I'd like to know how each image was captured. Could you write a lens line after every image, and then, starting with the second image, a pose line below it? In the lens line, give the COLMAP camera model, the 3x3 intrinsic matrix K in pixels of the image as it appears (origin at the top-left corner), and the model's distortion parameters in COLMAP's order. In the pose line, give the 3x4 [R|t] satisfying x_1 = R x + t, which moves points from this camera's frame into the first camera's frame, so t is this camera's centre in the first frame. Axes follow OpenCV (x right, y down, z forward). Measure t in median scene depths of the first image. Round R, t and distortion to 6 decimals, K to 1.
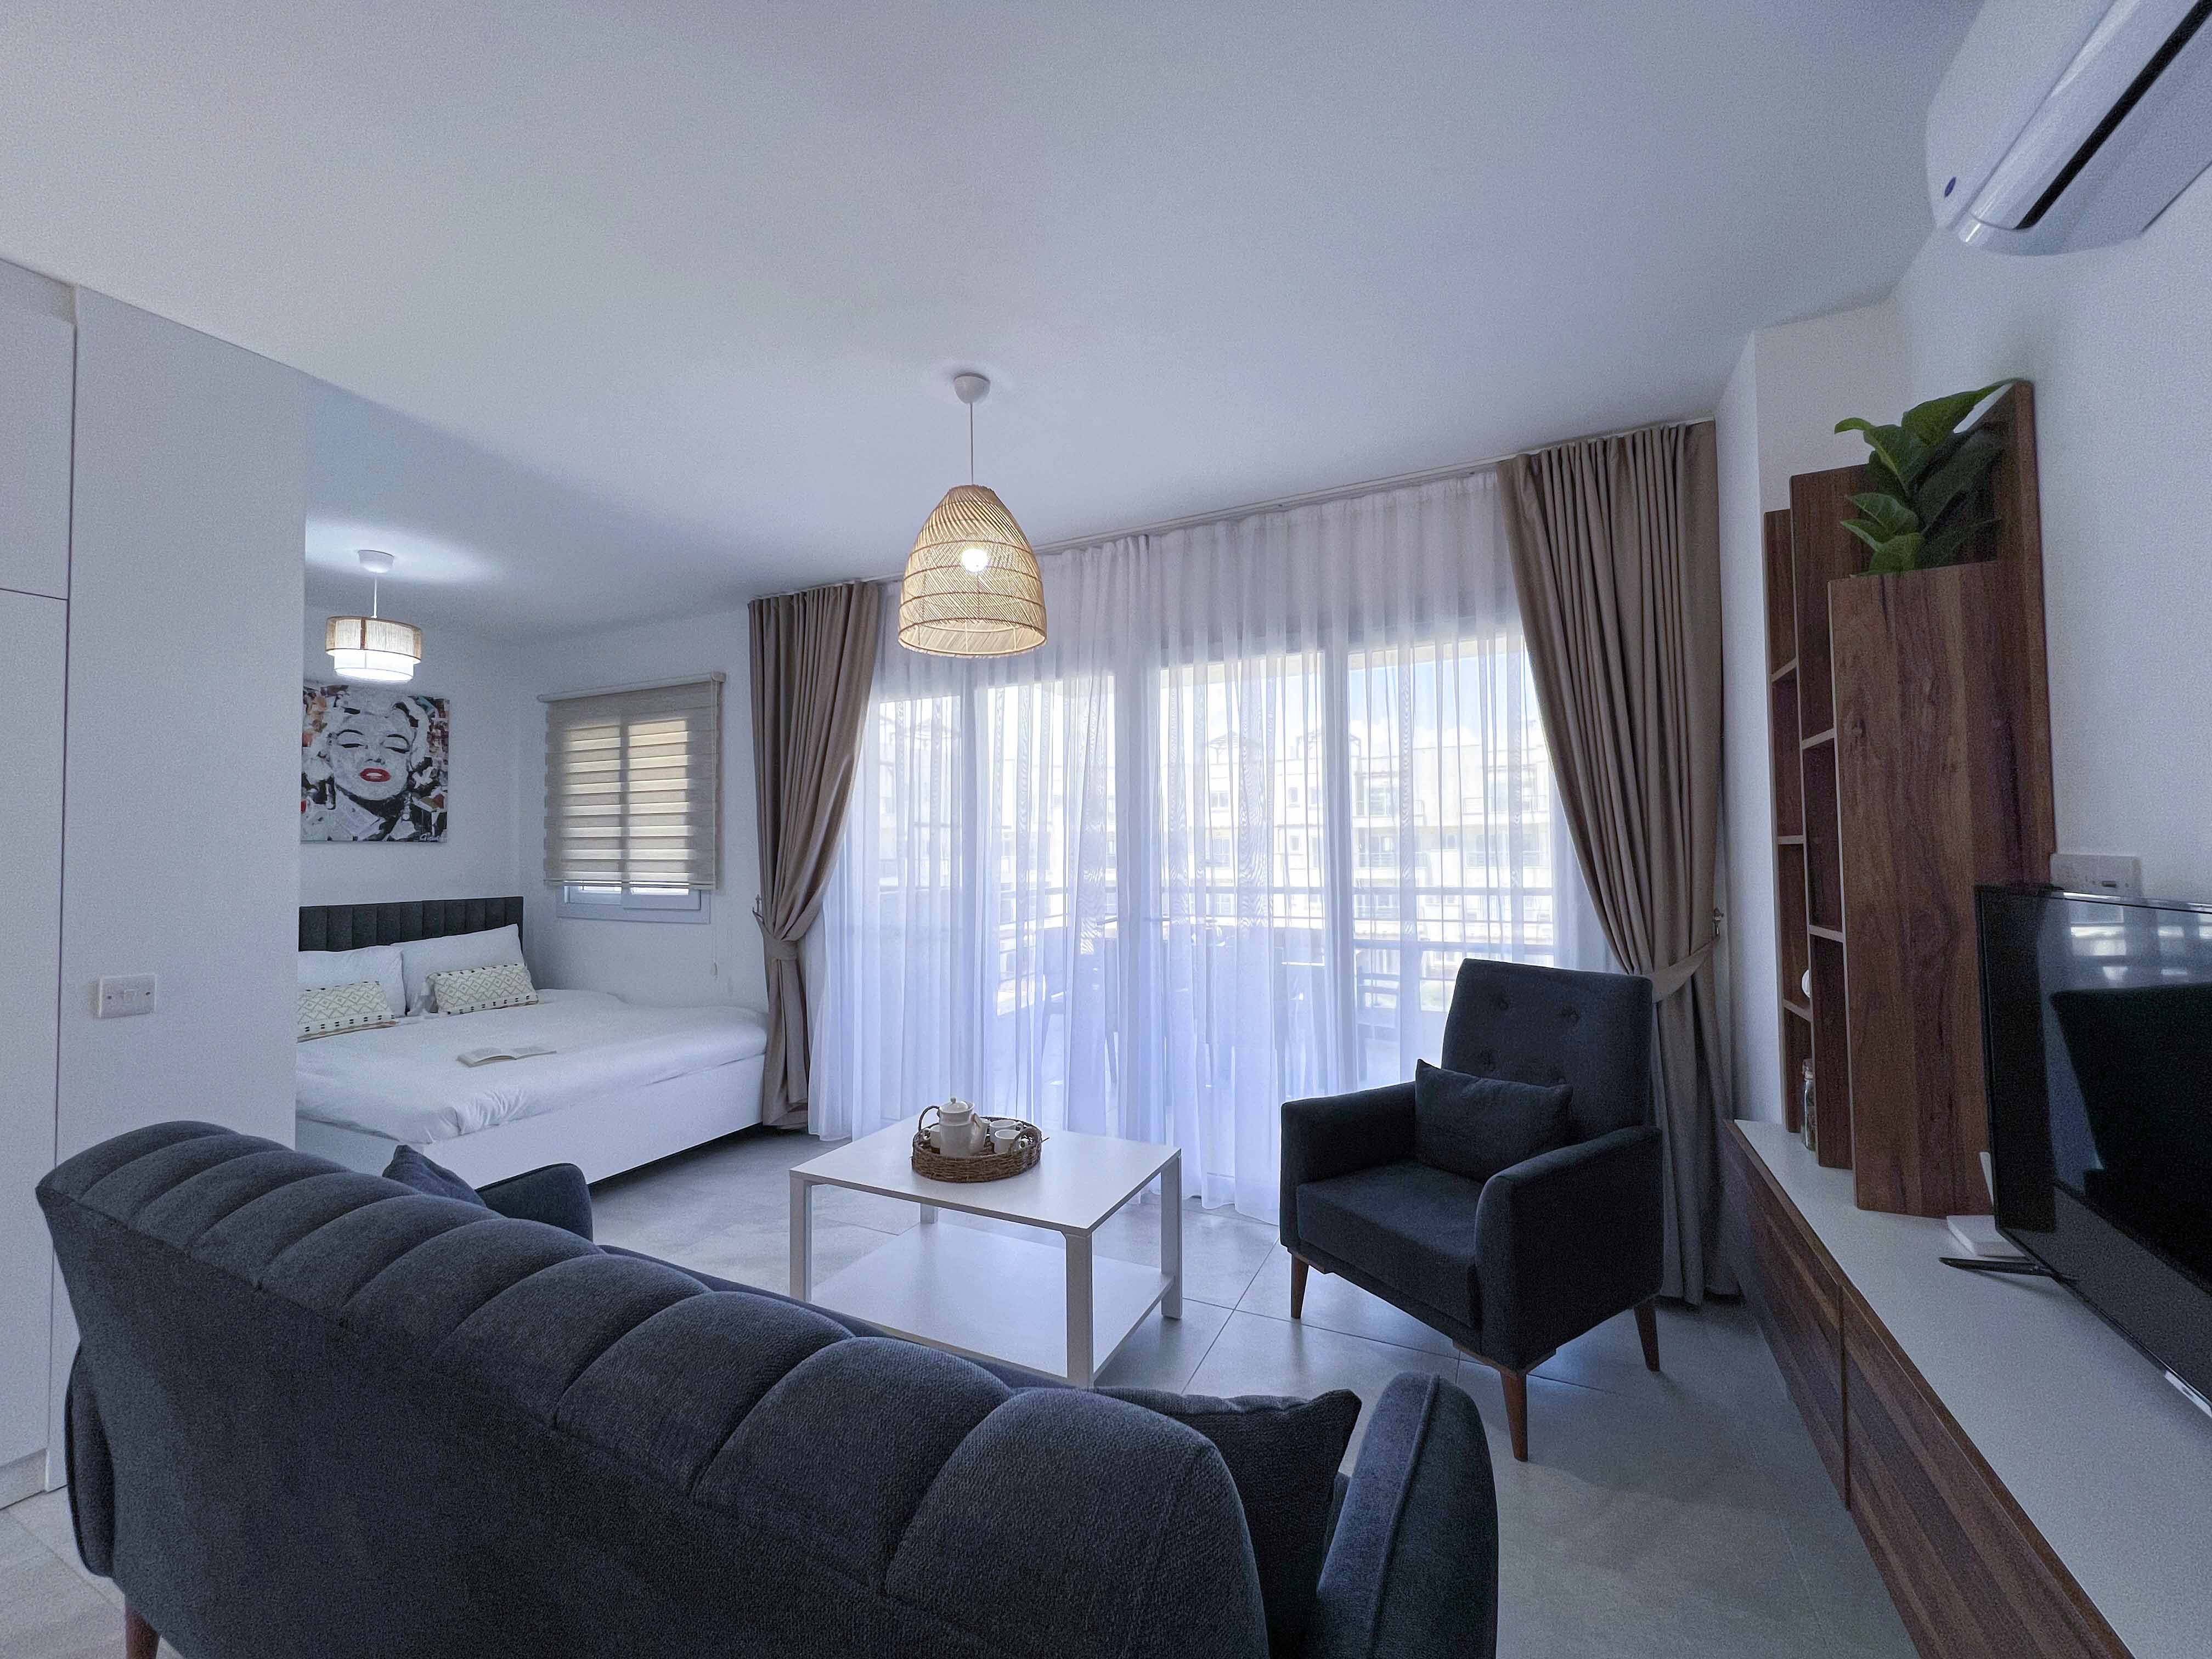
lens RADIAL K [[882.7, 0, 1100.5], [0, 882.7, 828.3], [0, 0, 1]] dist [-0.001959, 0.000244]
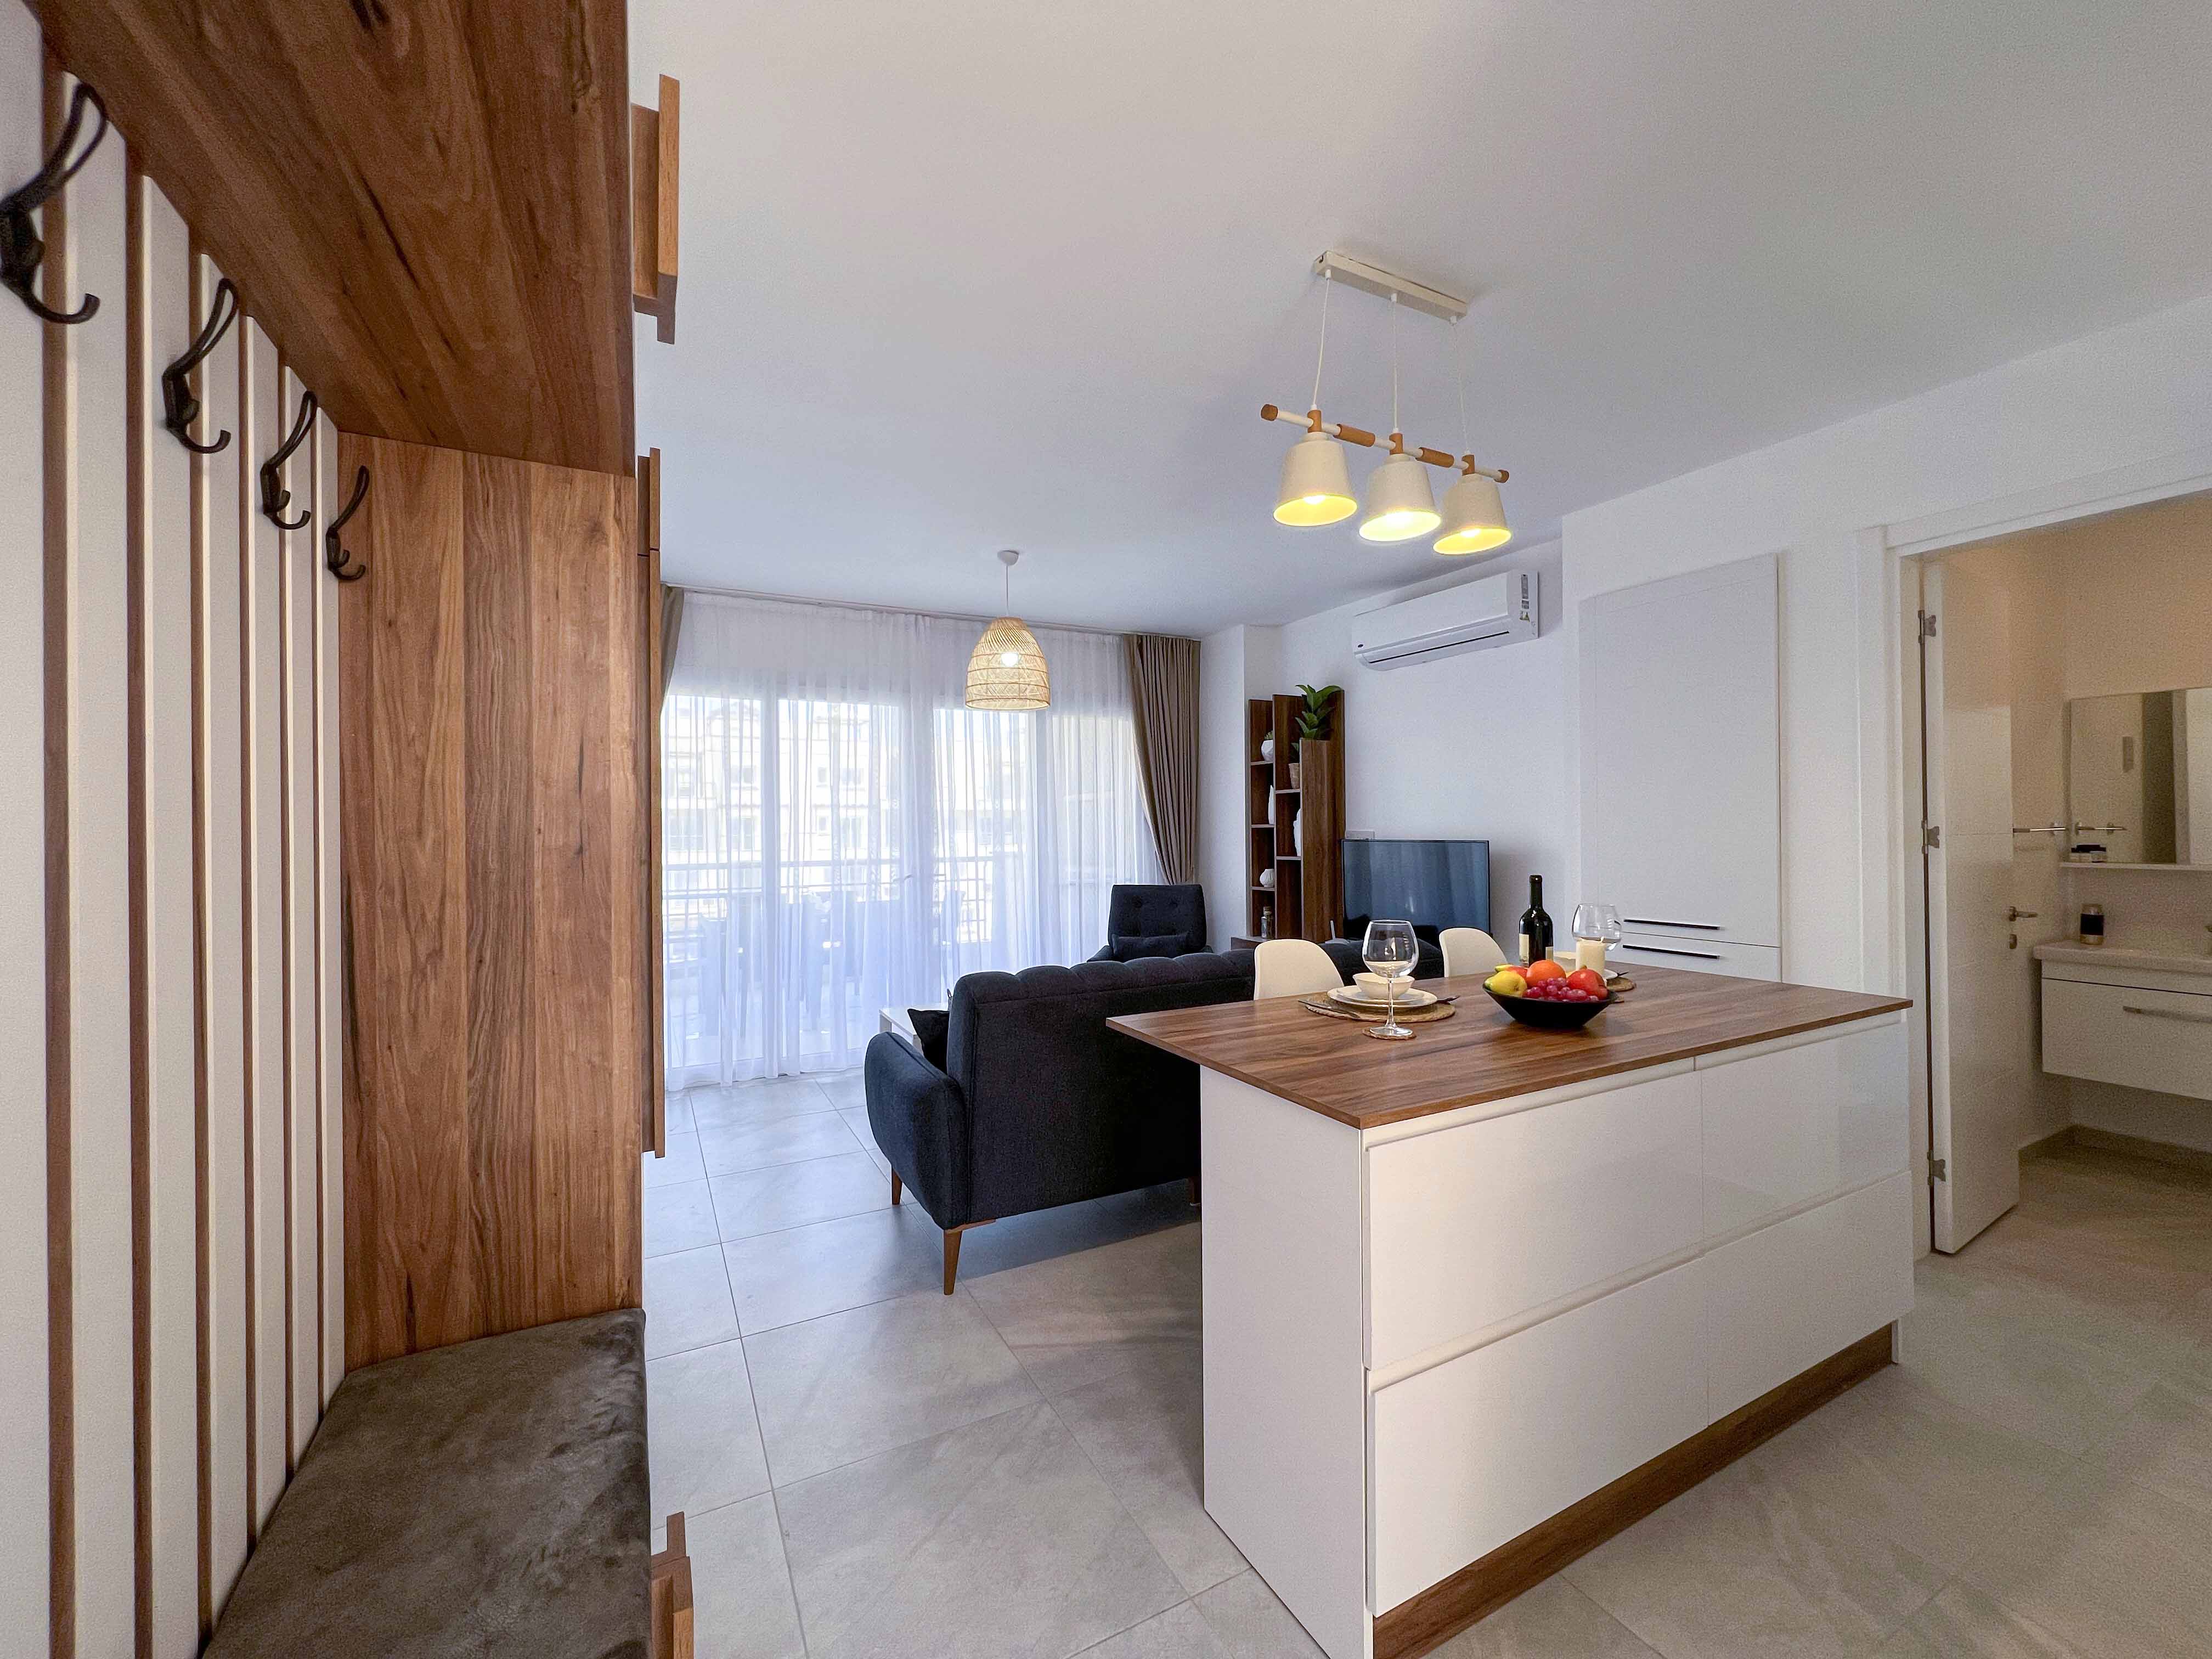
lens RADIAL K [[882.7, 0, 1100.5], [0, 882.7, 828.3], [0, 0, 1]] dist [-0.001959, 0.000244]
pose [[0.591754, 0.006596, 0.806092, -0.820630], [-0.020621, 0.999763, 0.006958, 0.005907], [-0.805855, -0.020740, 0.591750, -0.095593]]
